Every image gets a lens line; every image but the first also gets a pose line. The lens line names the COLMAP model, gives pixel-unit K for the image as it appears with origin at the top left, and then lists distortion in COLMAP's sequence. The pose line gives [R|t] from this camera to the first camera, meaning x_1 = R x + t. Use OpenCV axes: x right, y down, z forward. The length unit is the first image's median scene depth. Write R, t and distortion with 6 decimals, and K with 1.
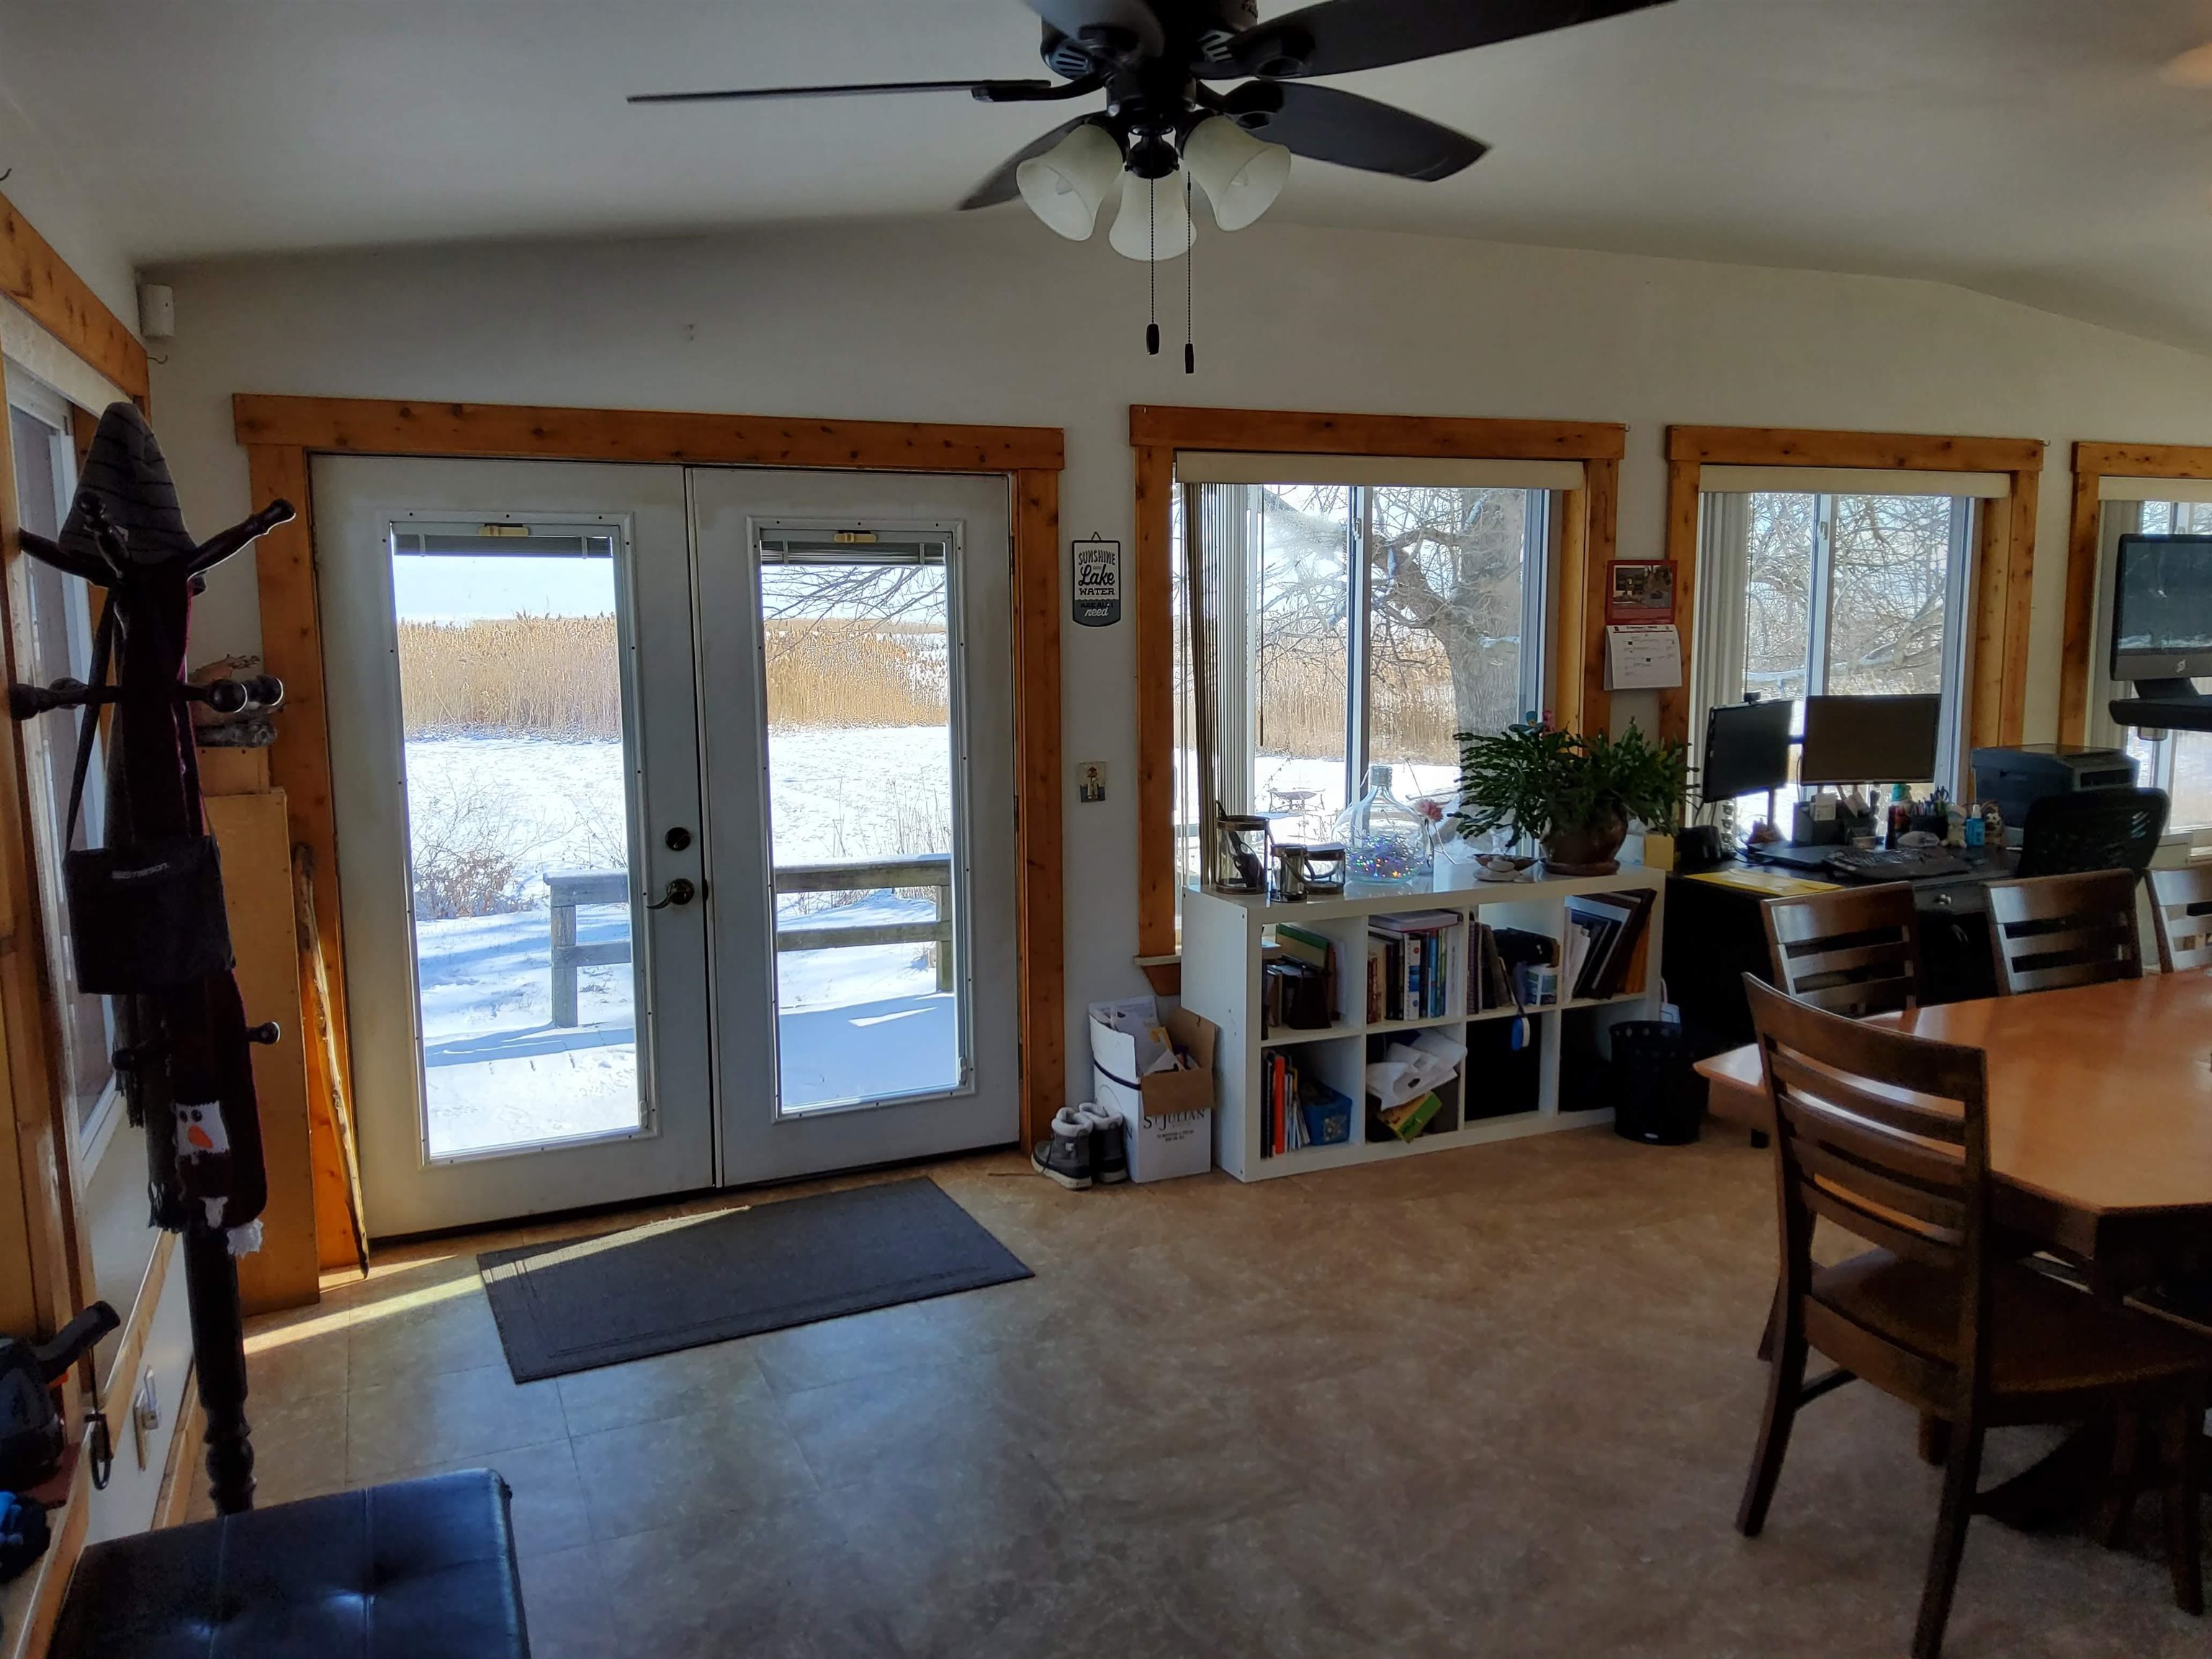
lens RADIAL K [[1663.1, 0, 1105.1], [0, 1663.1, 831.2], [0, 0, 1]] dist [0.012749, -0.031492]
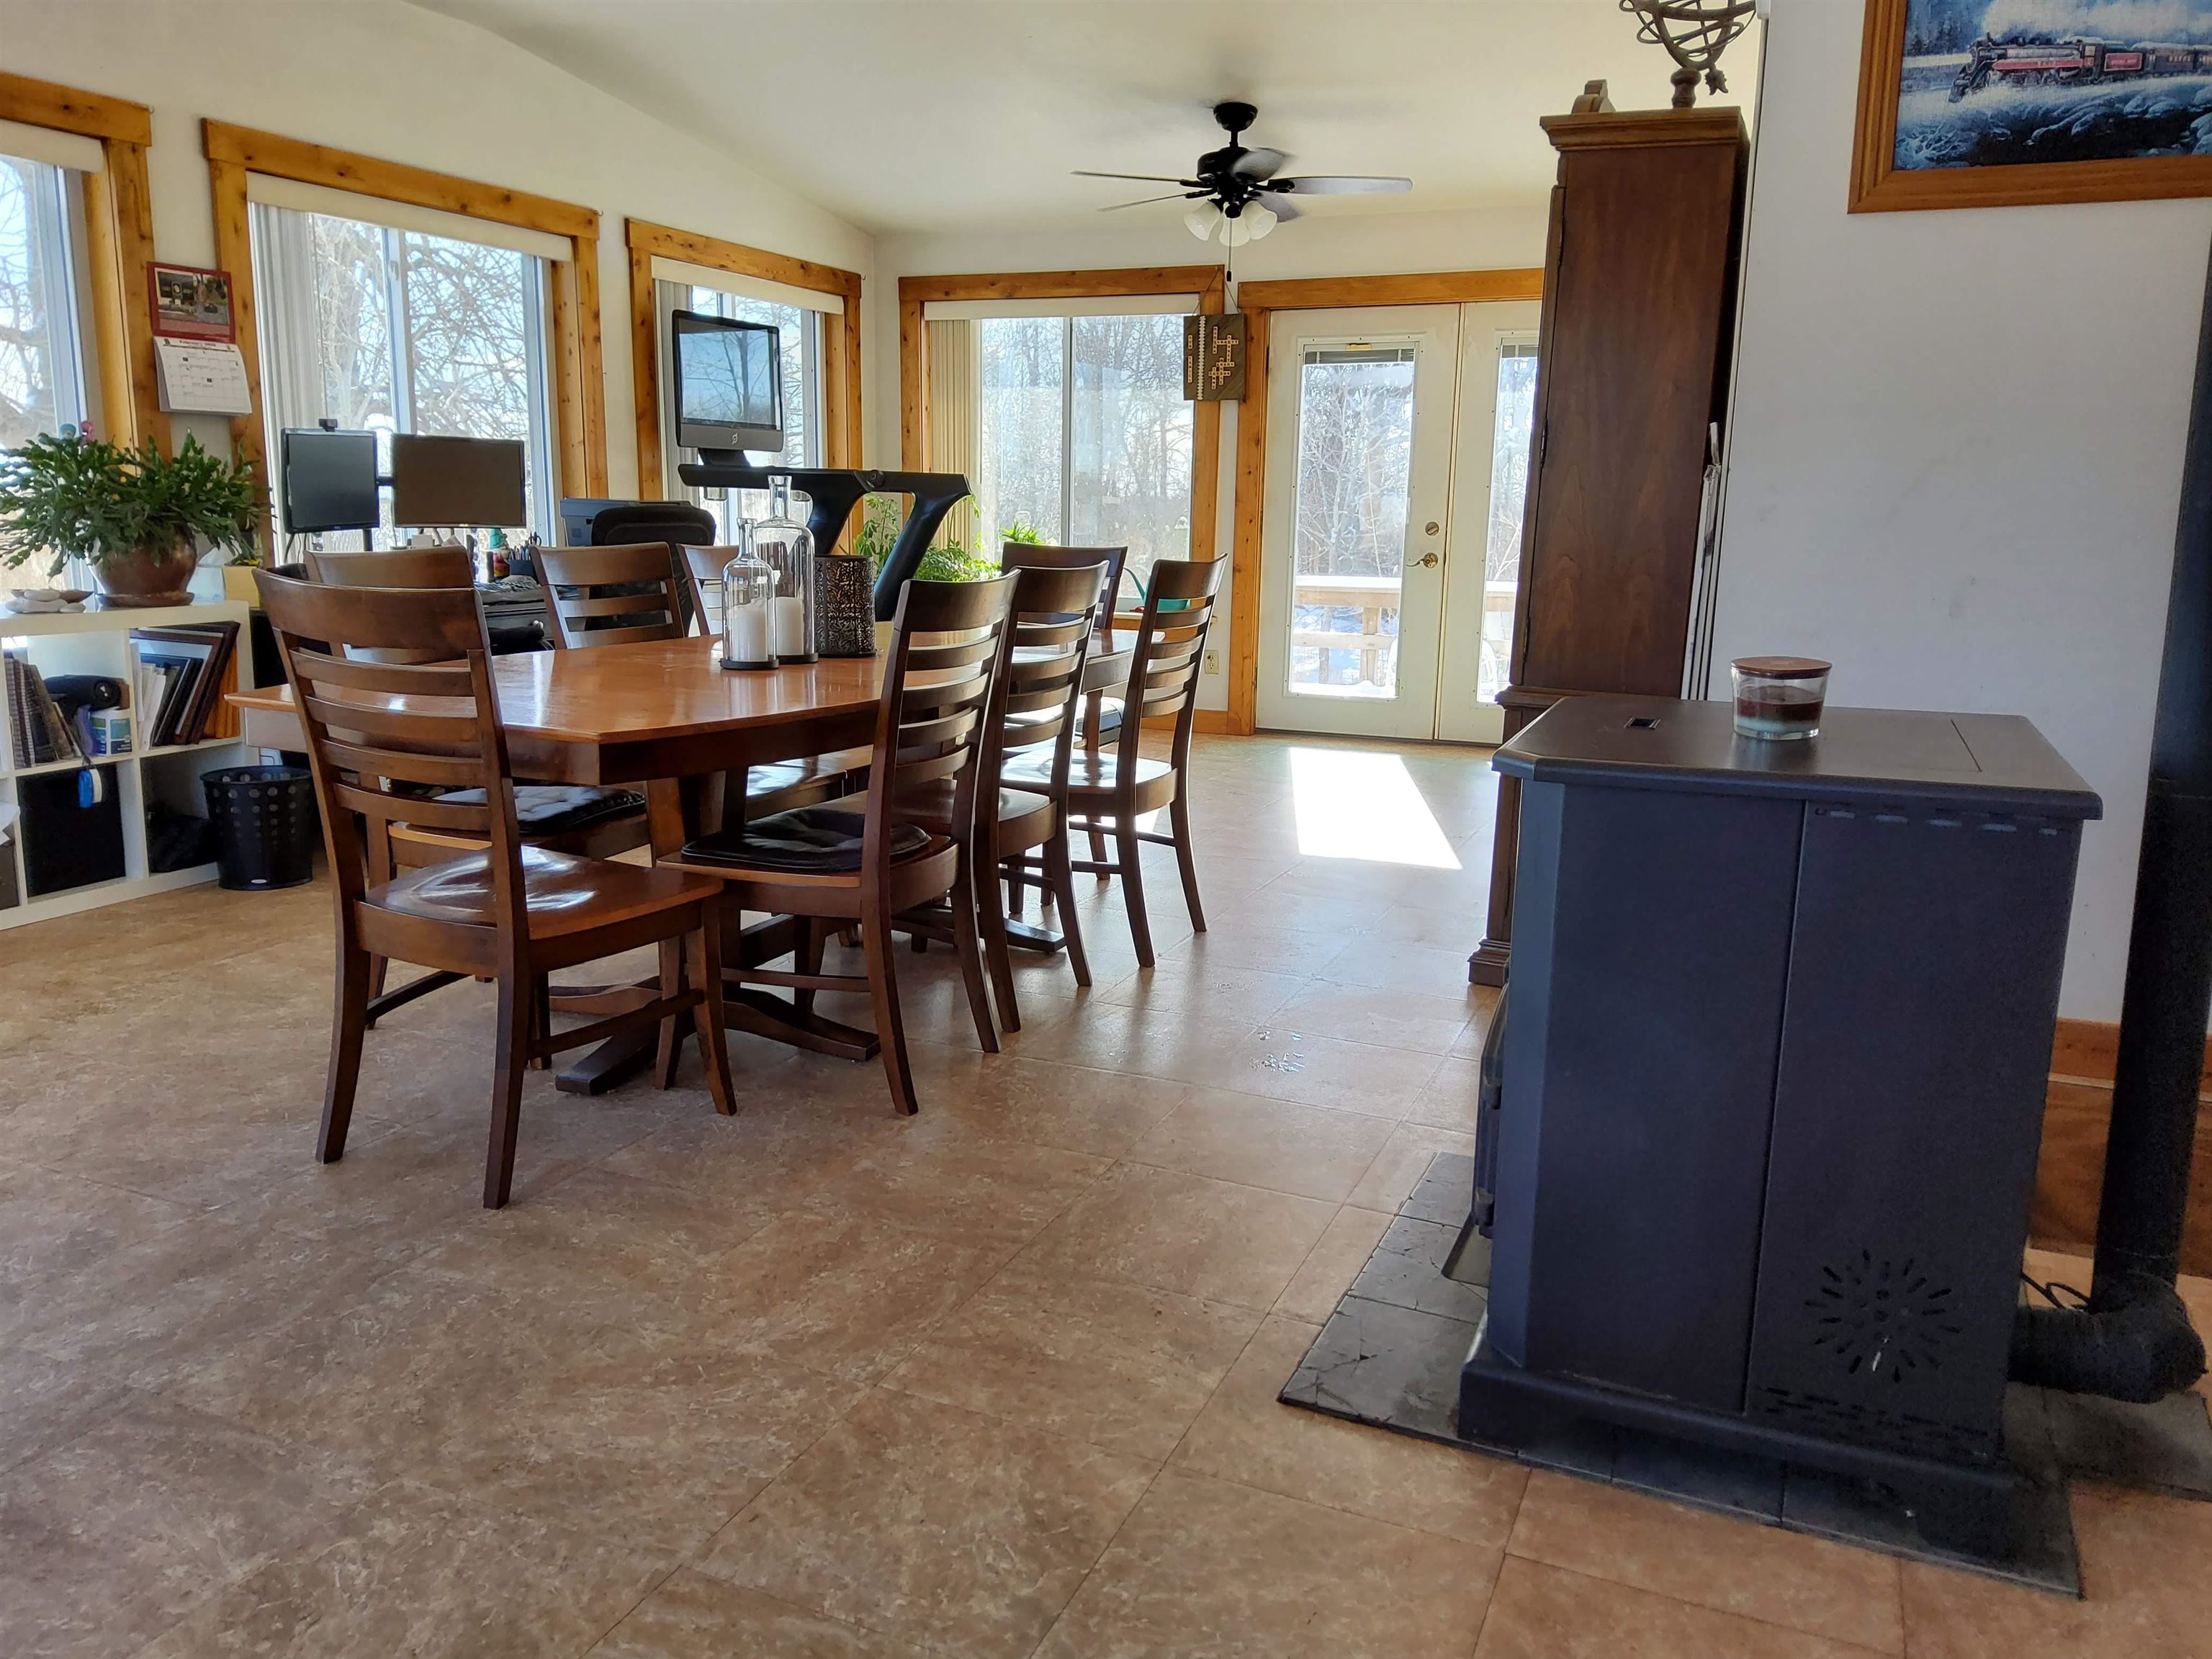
lens RADIAL K [[1663.1, 0, 1114.0], [0, 1663.1, 820.8], [0, 0, 1]] dist [0.012749, -0.031492]
pose [[0.737234, -0.095609, 0.668839, 0.057121], [0.072685, 0.995415, 0.062174, 0.122180], [-0.671717, 0.002778, 0.740803, -0.019825]]
